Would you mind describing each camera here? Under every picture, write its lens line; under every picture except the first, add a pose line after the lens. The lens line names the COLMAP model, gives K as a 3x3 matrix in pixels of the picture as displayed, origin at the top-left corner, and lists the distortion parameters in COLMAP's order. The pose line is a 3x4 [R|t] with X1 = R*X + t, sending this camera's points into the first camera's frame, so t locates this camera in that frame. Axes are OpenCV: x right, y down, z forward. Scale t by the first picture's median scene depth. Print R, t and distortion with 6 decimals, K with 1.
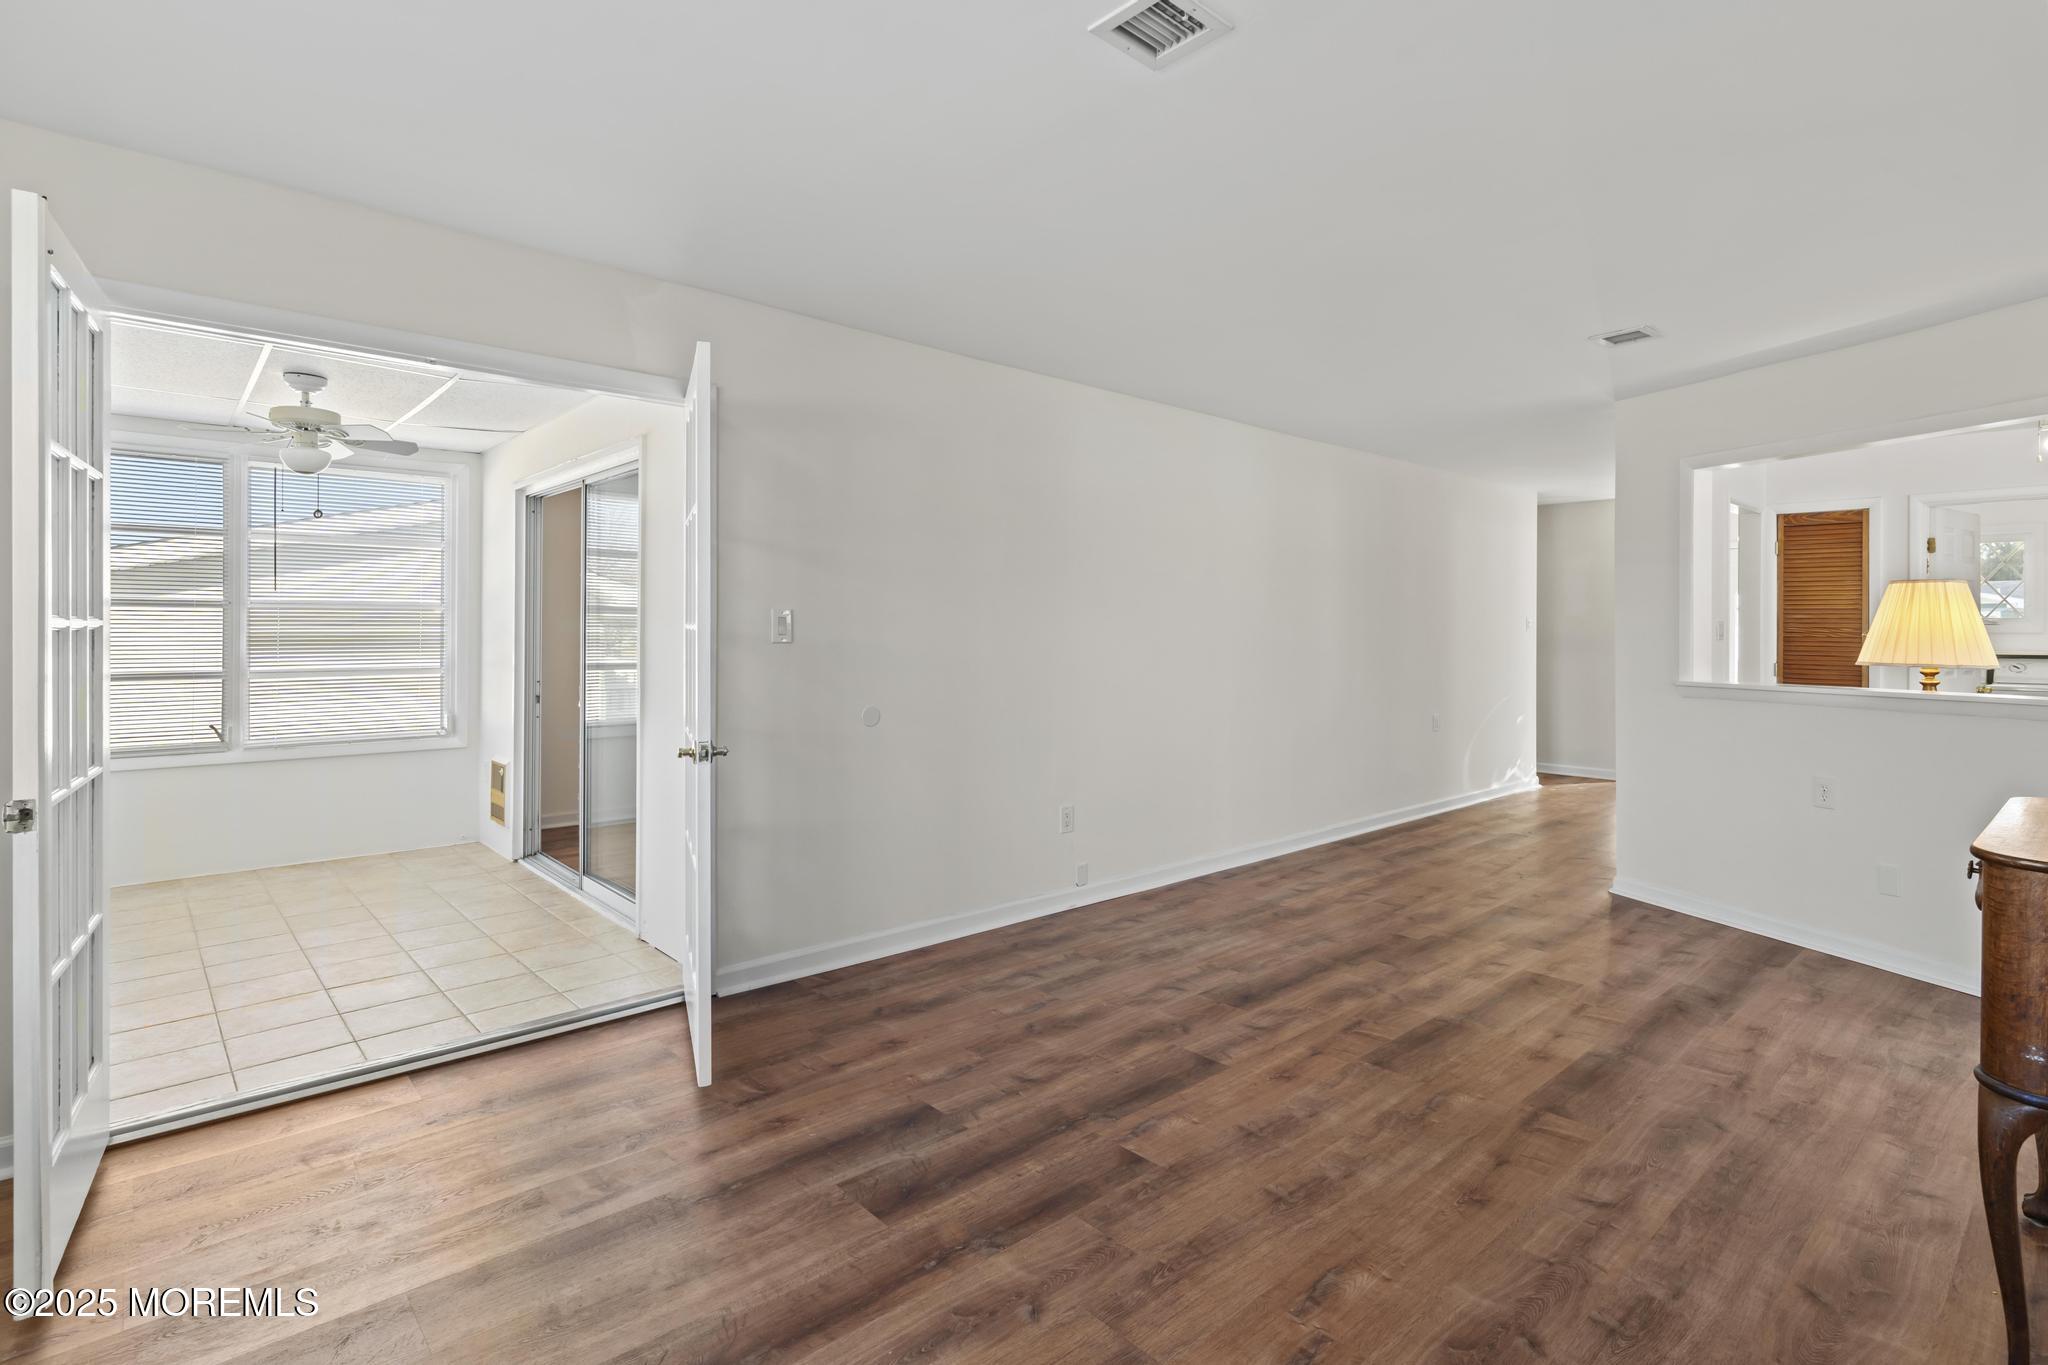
lens RADIAL K [[990.0, 0, 1020.1], [0, 990.0, 632.4], [0, 0, 1]] dist [0.002708, 0.000882]
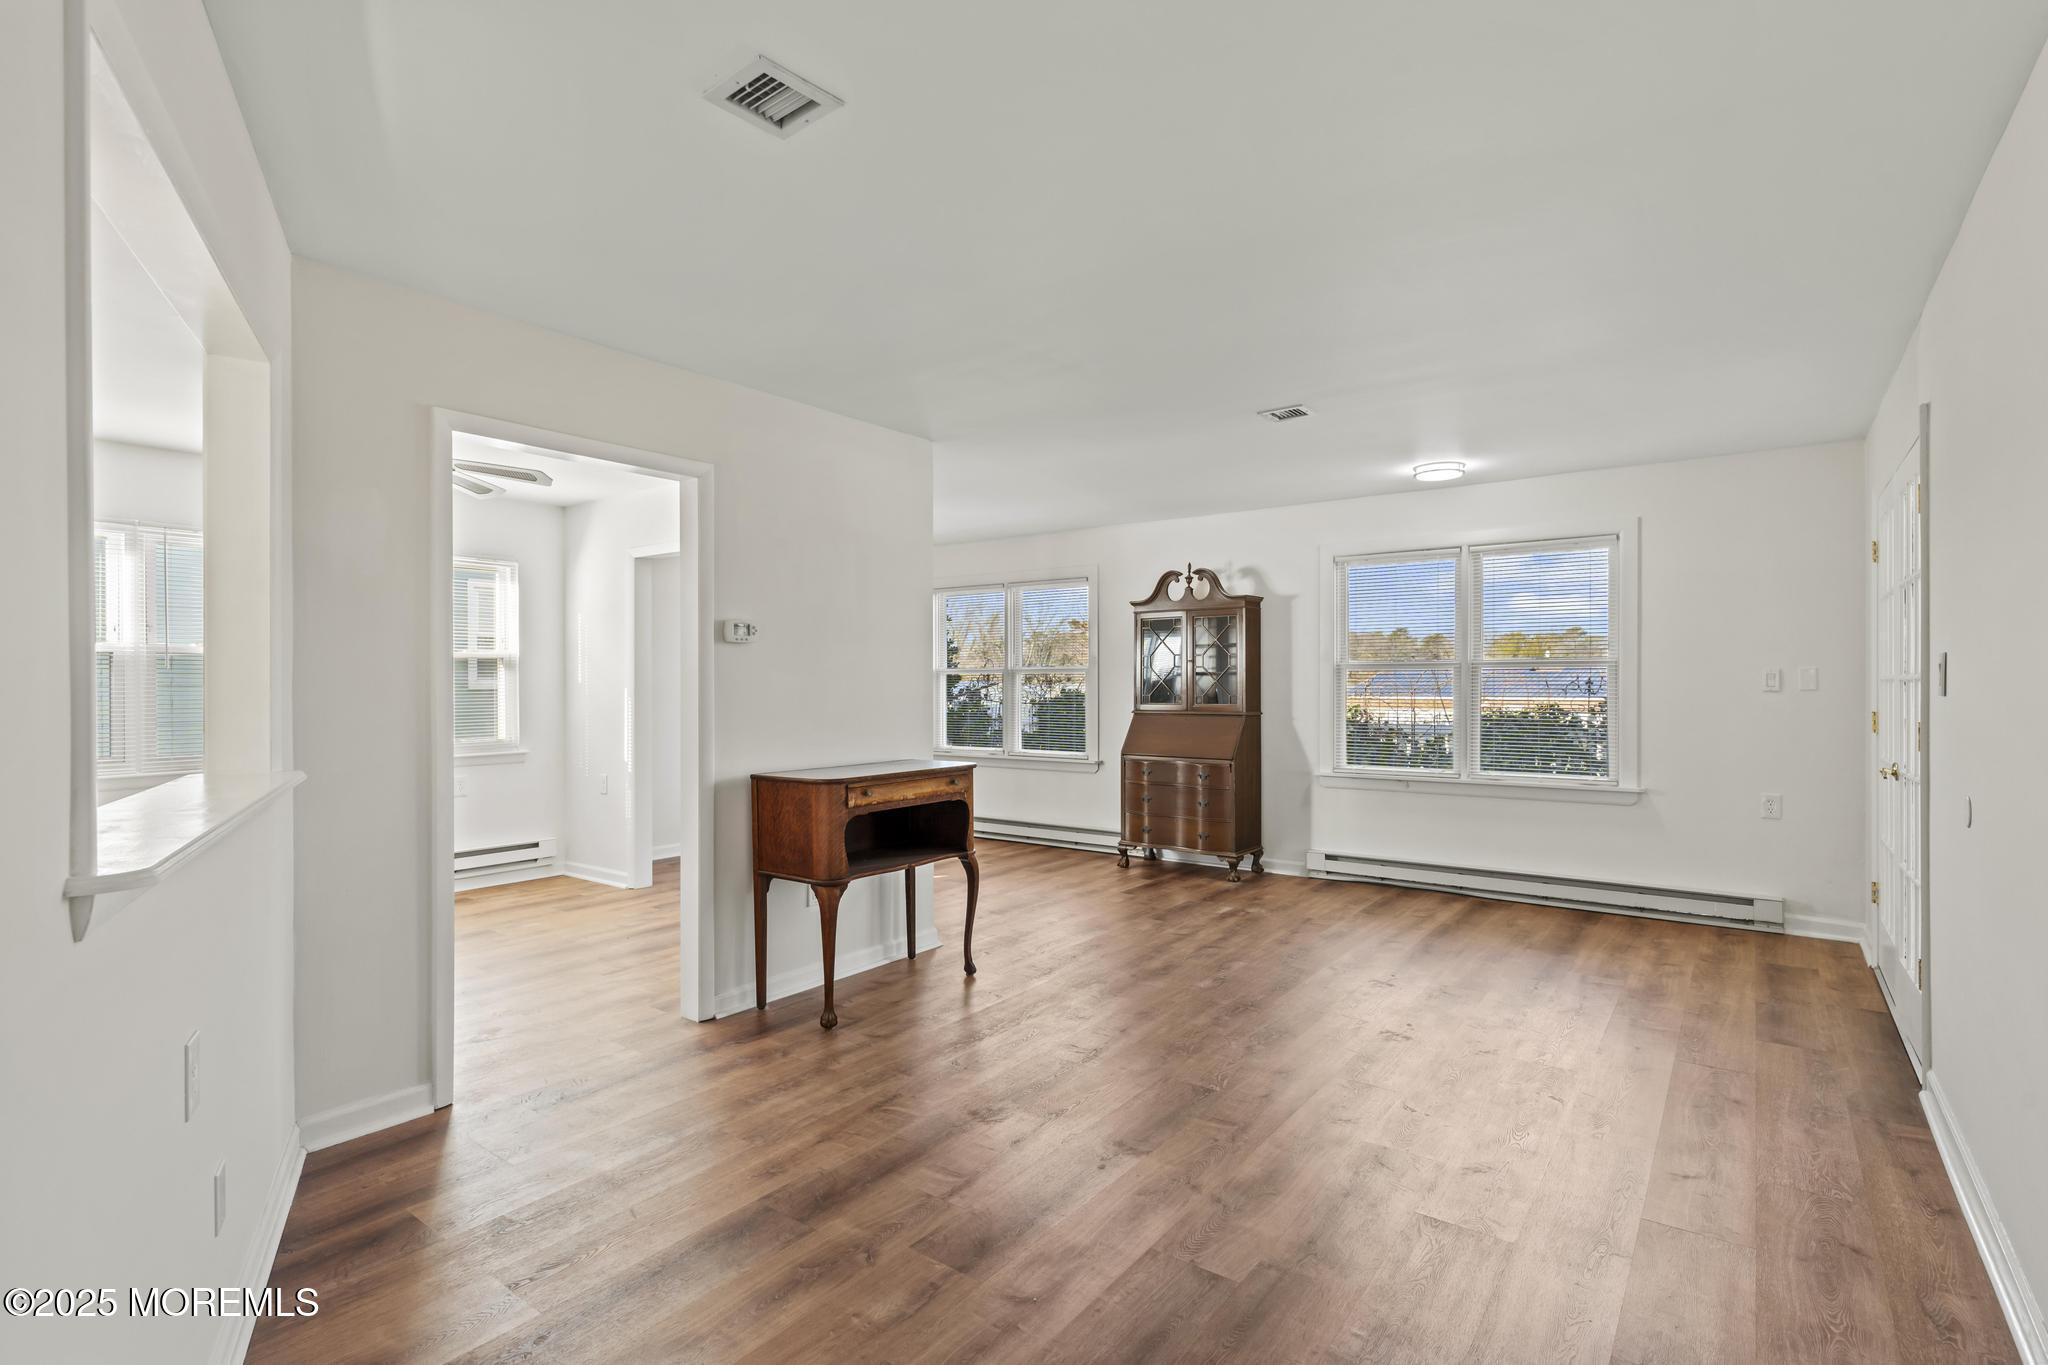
lens RADIAL K [[990.0, 0, 1008.1], [0, 990.0, 689.8], [0, 0, 1]] dist [0.002708, 0.000882]
pose [[-0.982026, -0.002269, -0.188733, 0.817081], [-0.003497, 0.999975, 0.006175, 0.005024], [0.188714, 0.006724, -0.982009, 2.117489]]
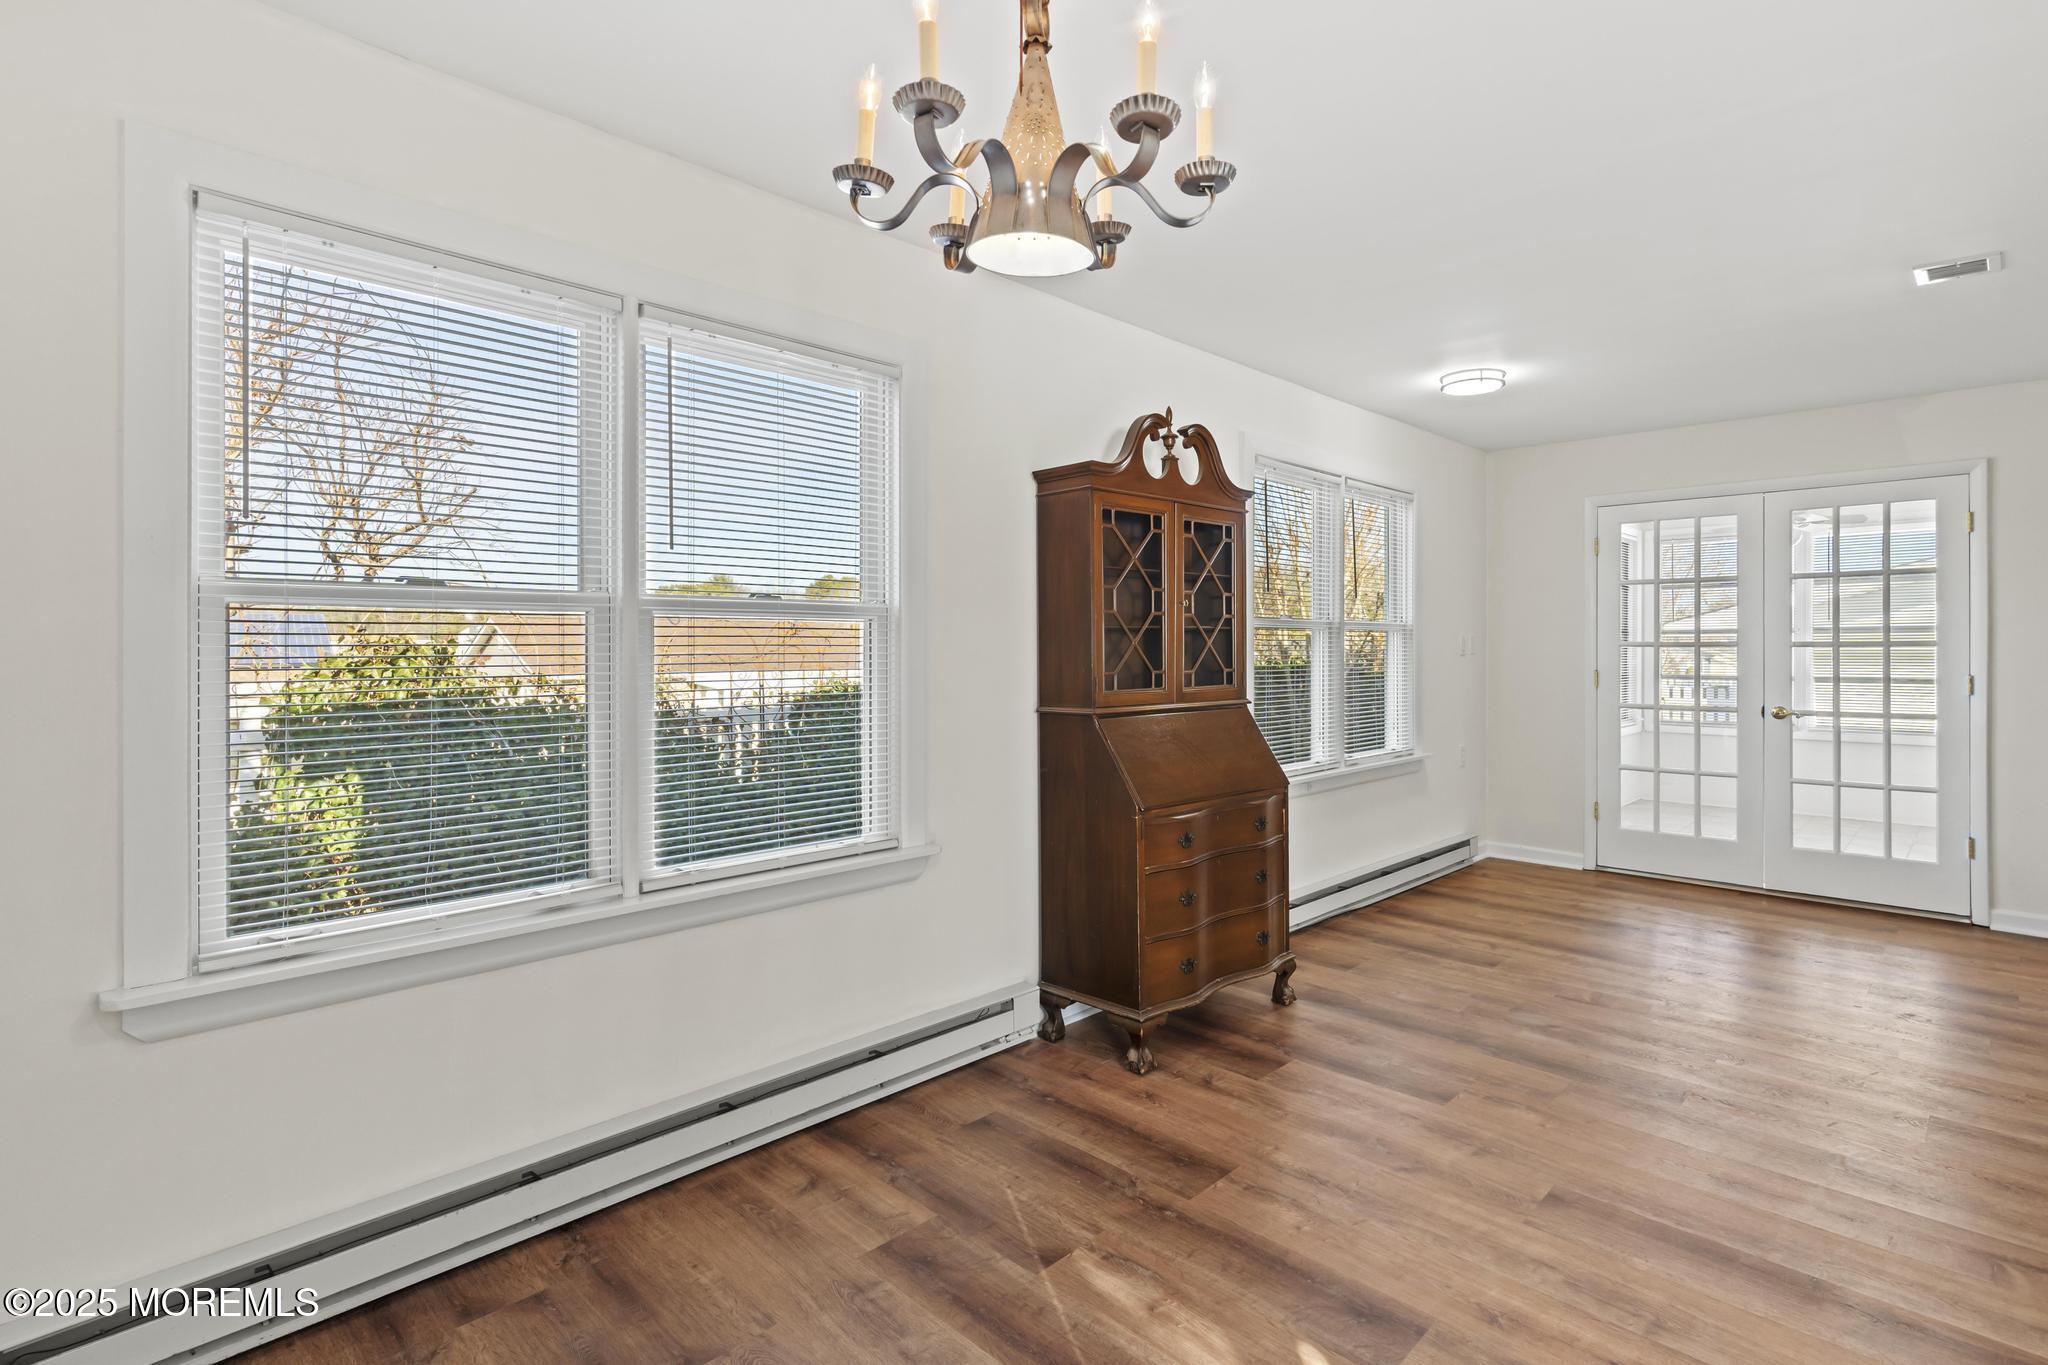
lens RADIAL K [[990.0, 0, 1038.2], [0, 990.0, 668.2], [0, 0, 1]] dist [0.002708, 0.000882]
pose [[0.061066, 0.012784, -0.998052, 1.126552], [0.000768, 0.999917, 0.012855, 0.010886], [0.998133, -0.001552, 0.061051, -0.398971]]
